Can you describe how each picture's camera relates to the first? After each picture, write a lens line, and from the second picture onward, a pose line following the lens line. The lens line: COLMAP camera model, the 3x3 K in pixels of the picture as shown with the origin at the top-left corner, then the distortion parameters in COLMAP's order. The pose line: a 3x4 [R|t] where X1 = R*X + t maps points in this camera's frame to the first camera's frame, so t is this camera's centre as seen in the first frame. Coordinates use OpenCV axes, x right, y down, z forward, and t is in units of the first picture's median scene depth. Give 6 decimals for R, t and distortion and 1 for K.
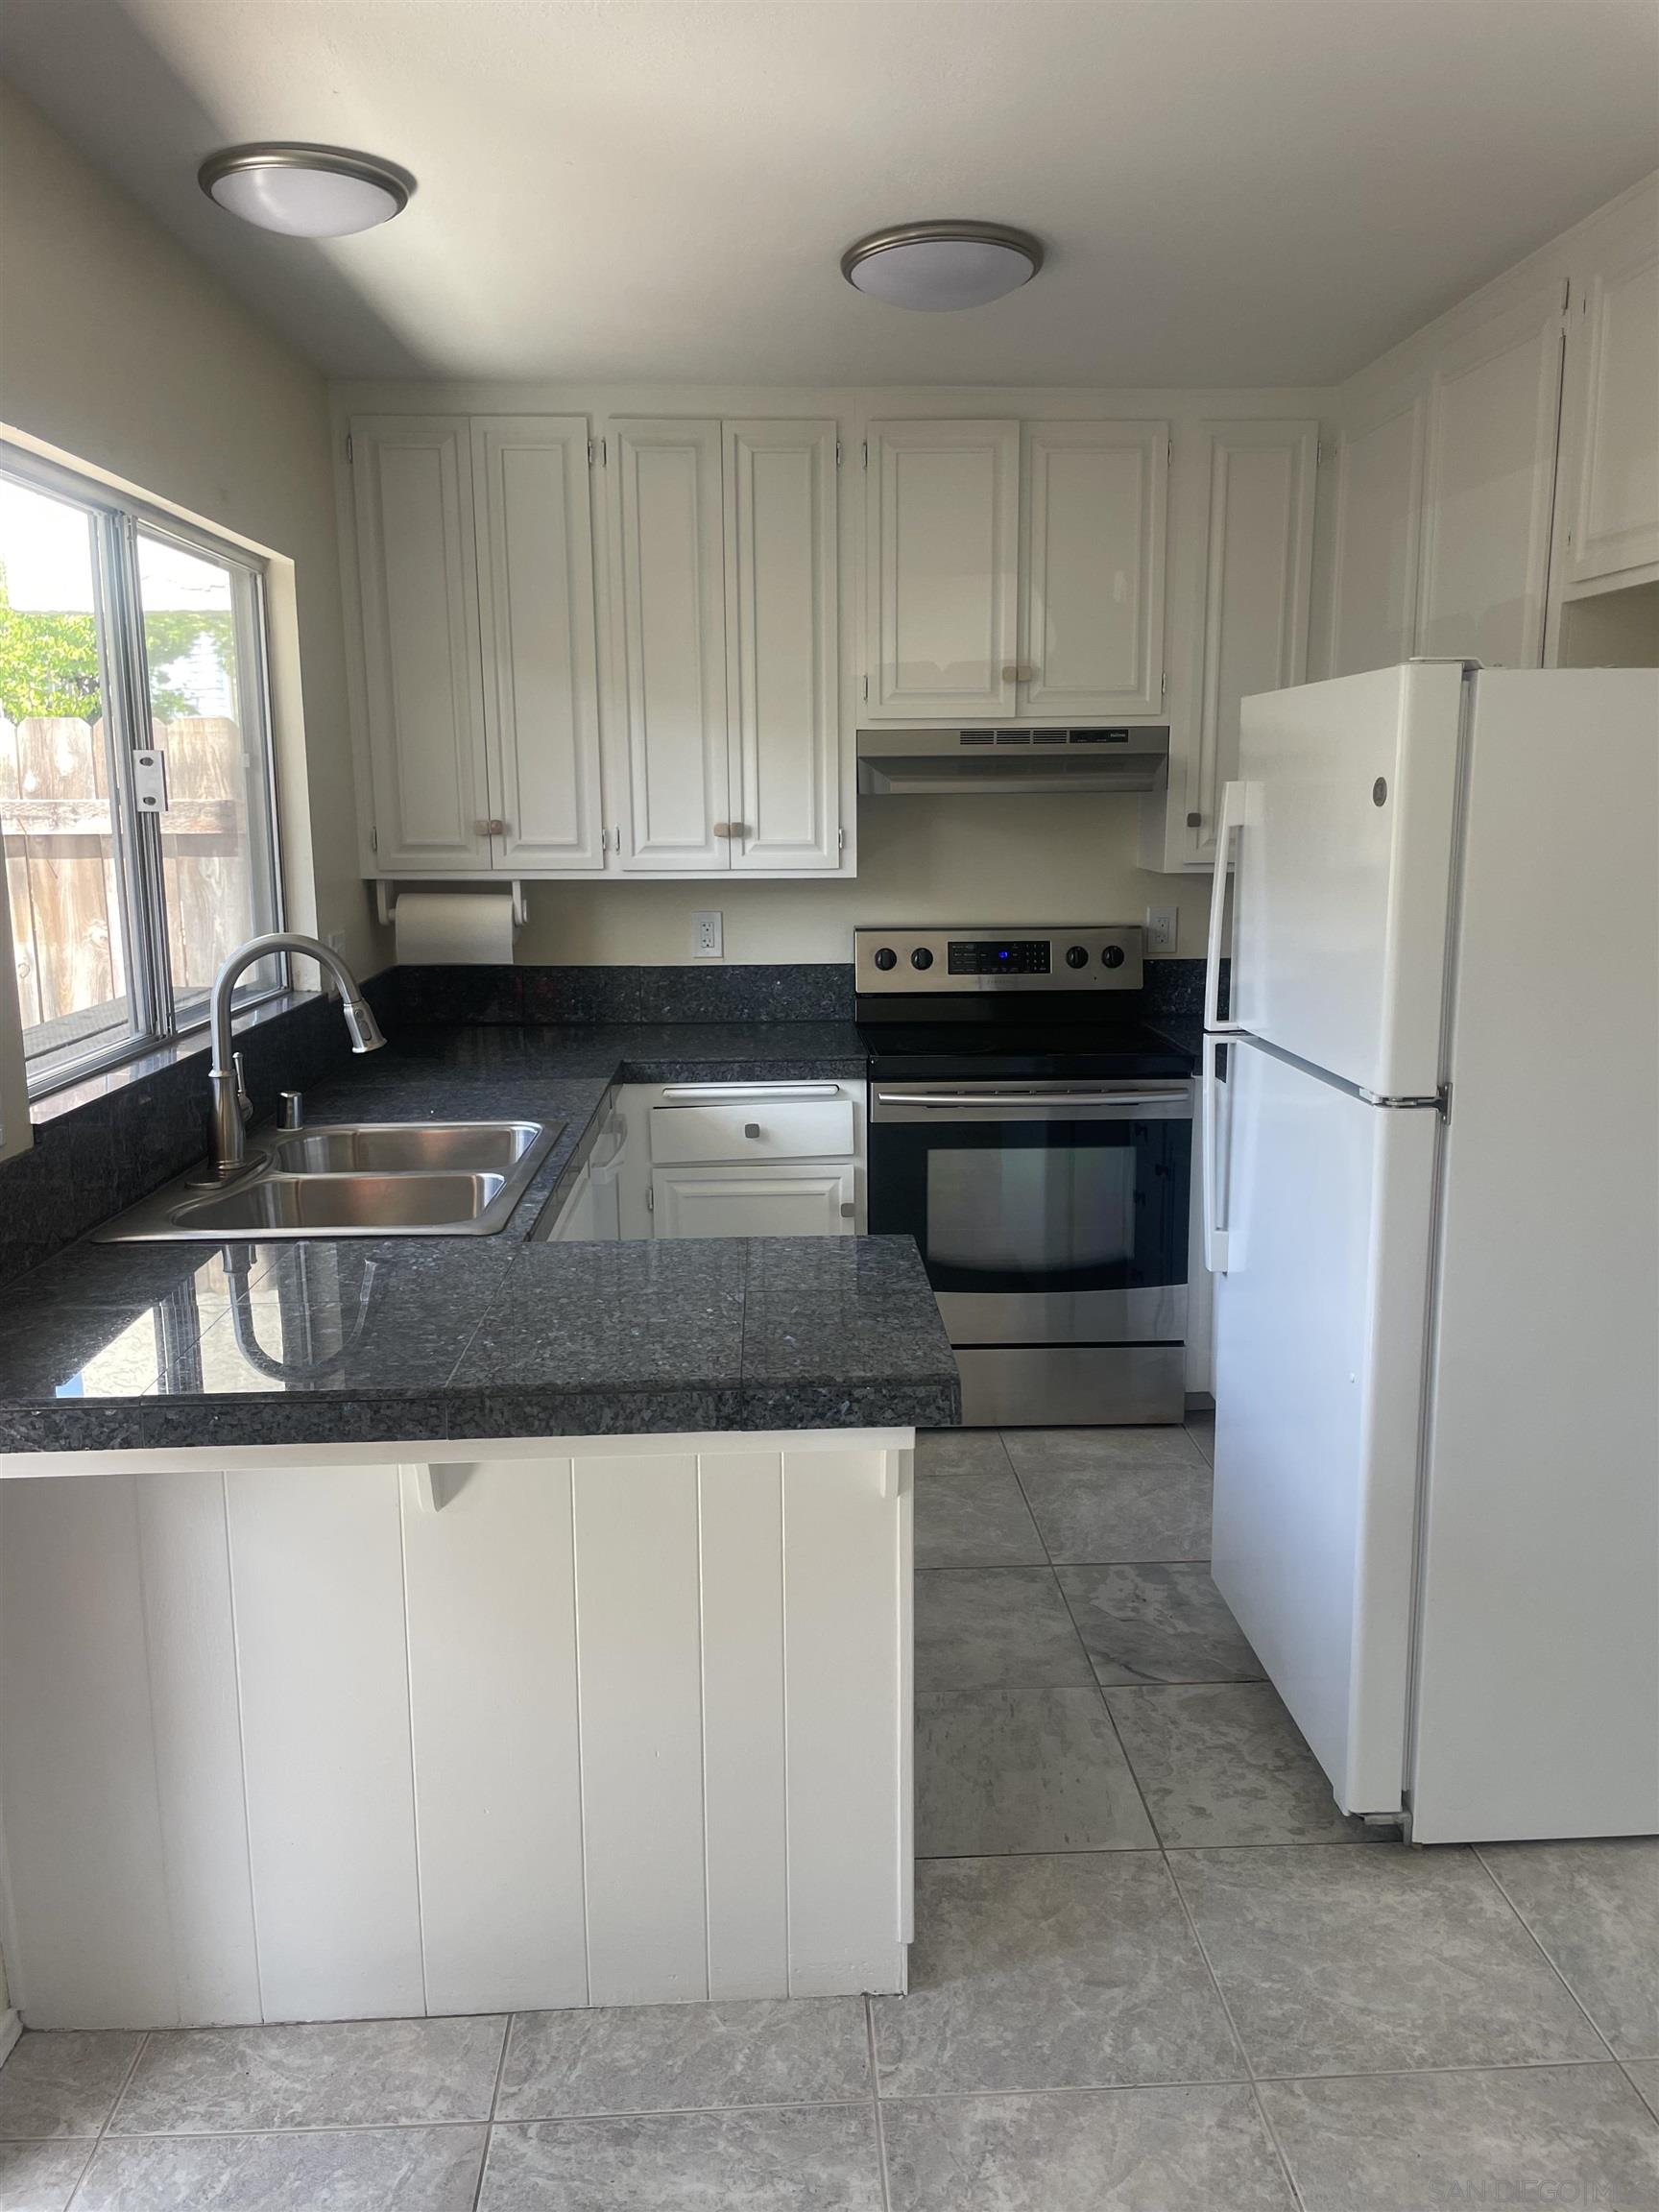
lens RADIAL K [[1681.2, 0, 876.0], [0, 1681.2, 1118.5], [0, 0, 1]] dist [0.085596, -0.119584]
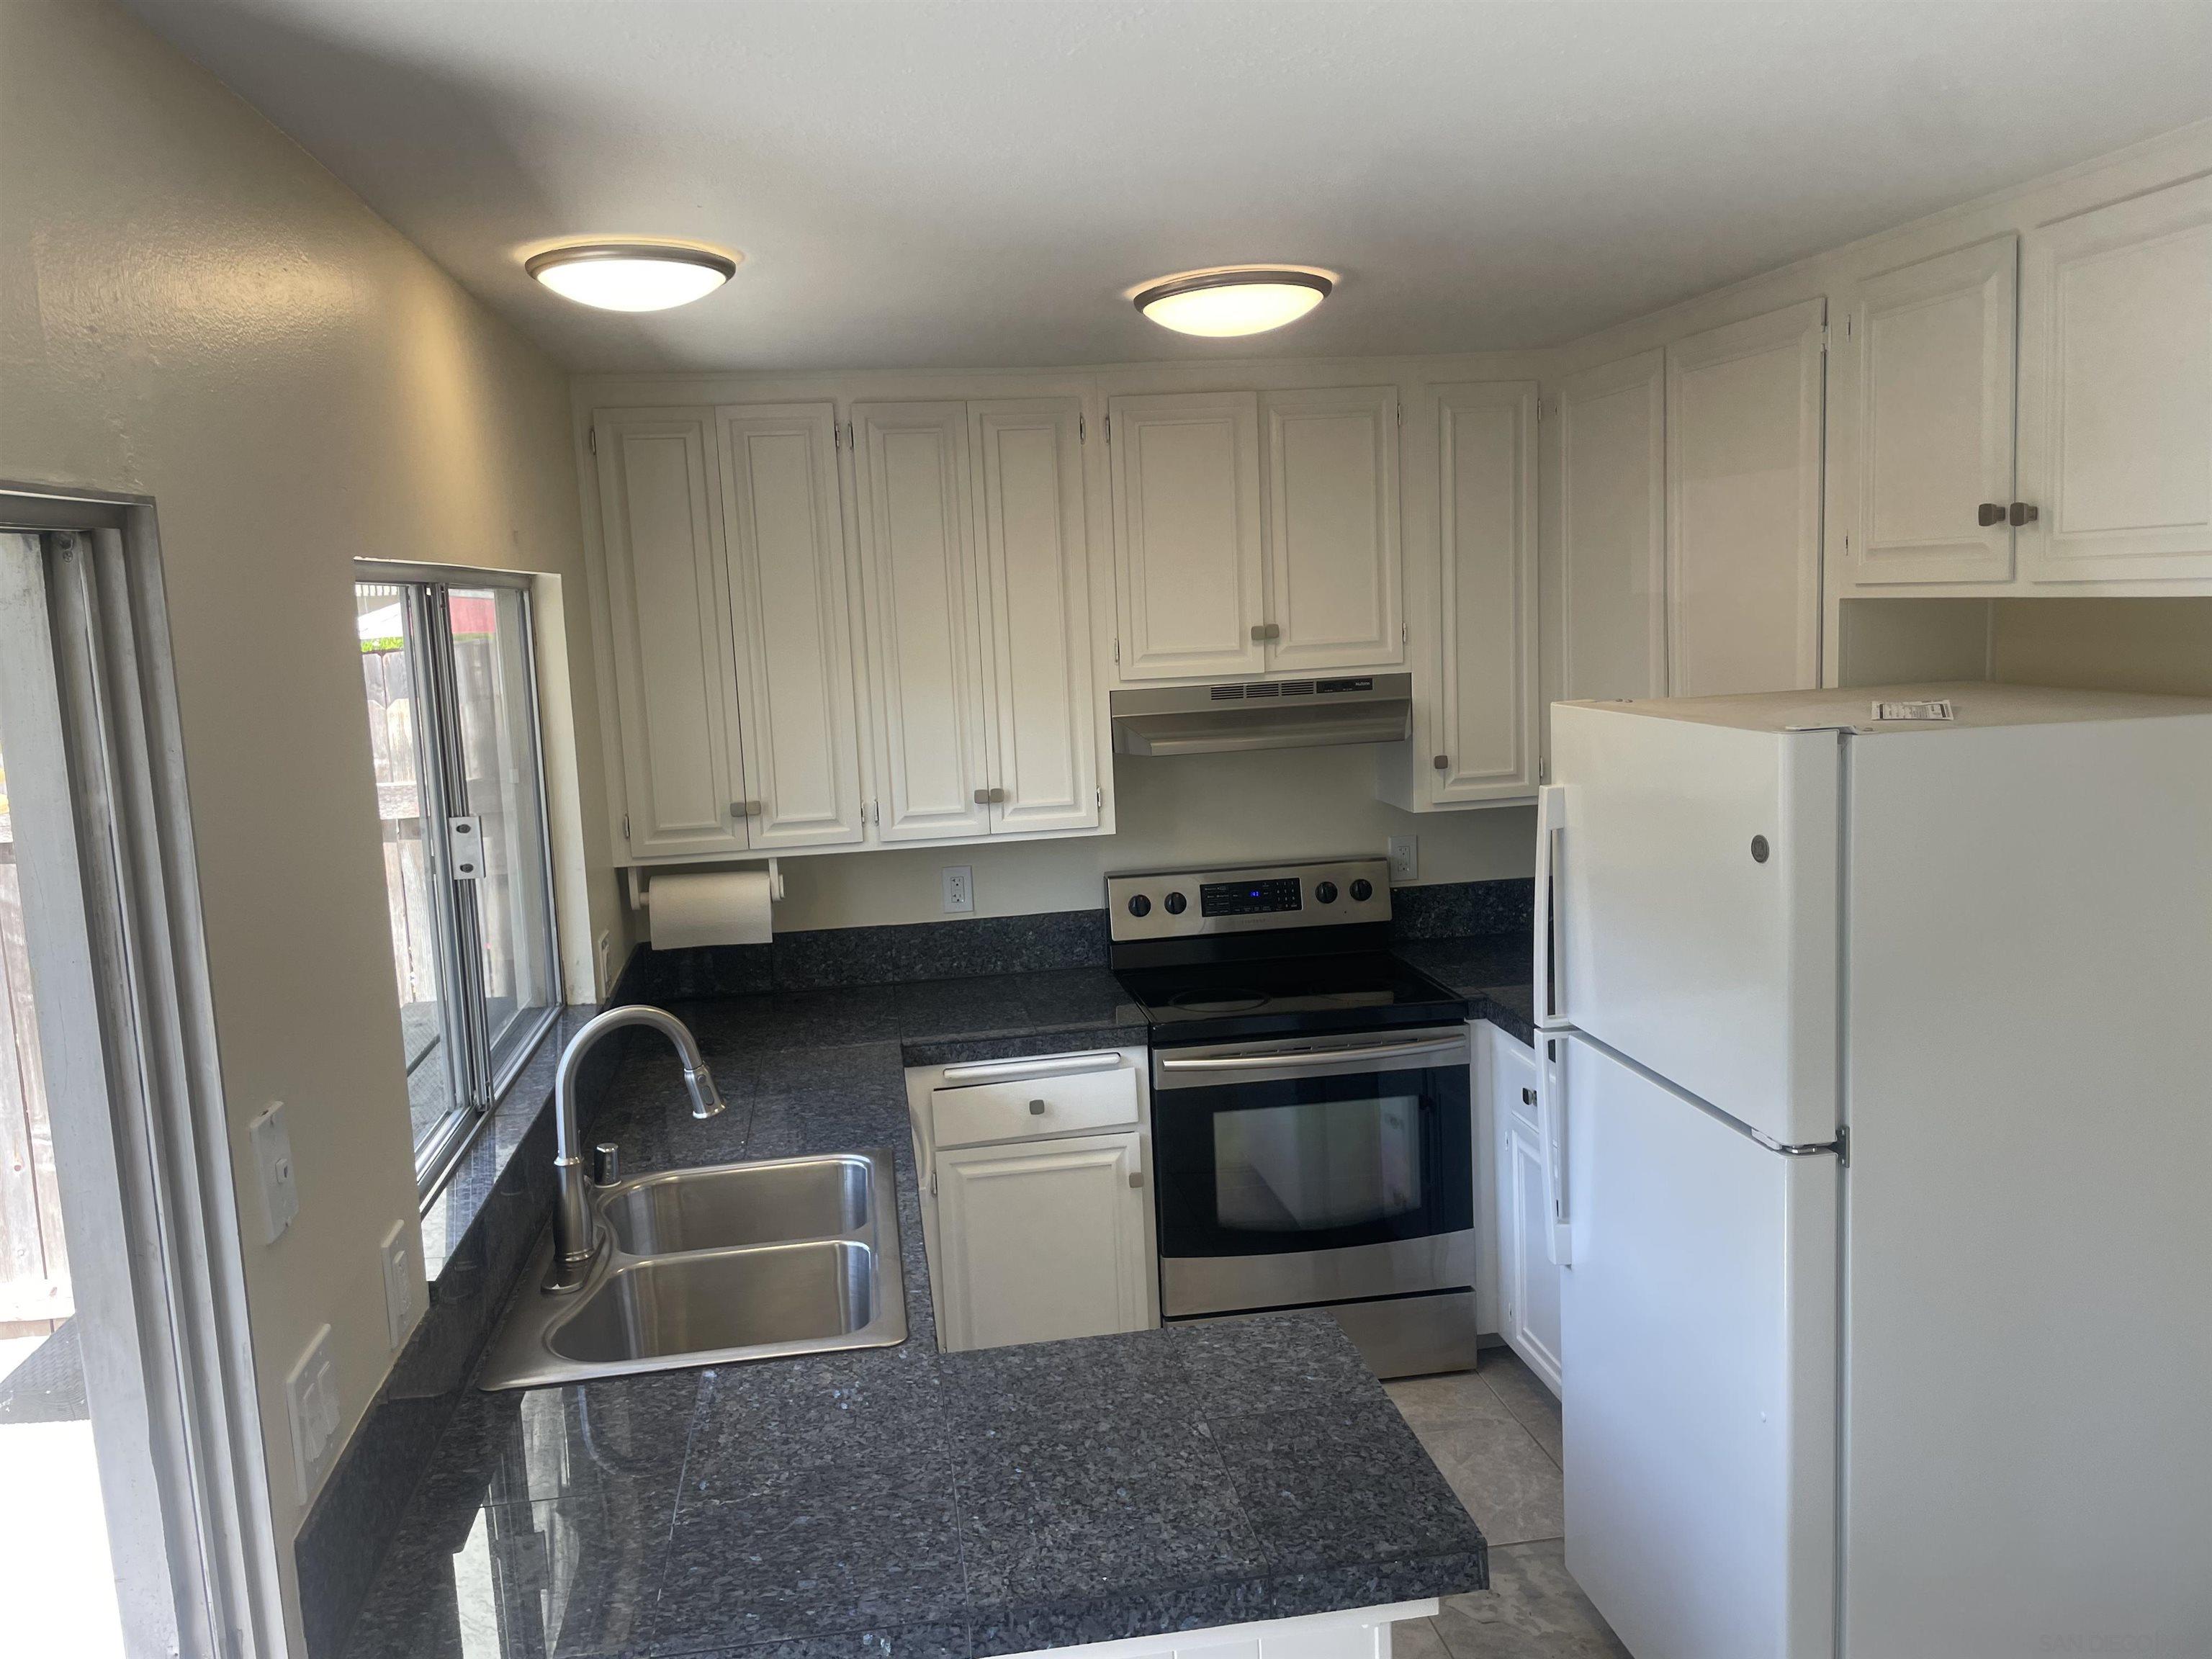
lens RADIAL K [[1681.2, 0, 1112.2], [0, 1681.2, 823.0], [0, 0, 1]] dist [0.085596, -0.119584]
pose [[0.994523, -0.052176, 0.090561, -0.109342], [0.056954, 0.997074, -0.050992, -0.104733], [-0.087635, 0.055871, 0.994585, 0.005886]]
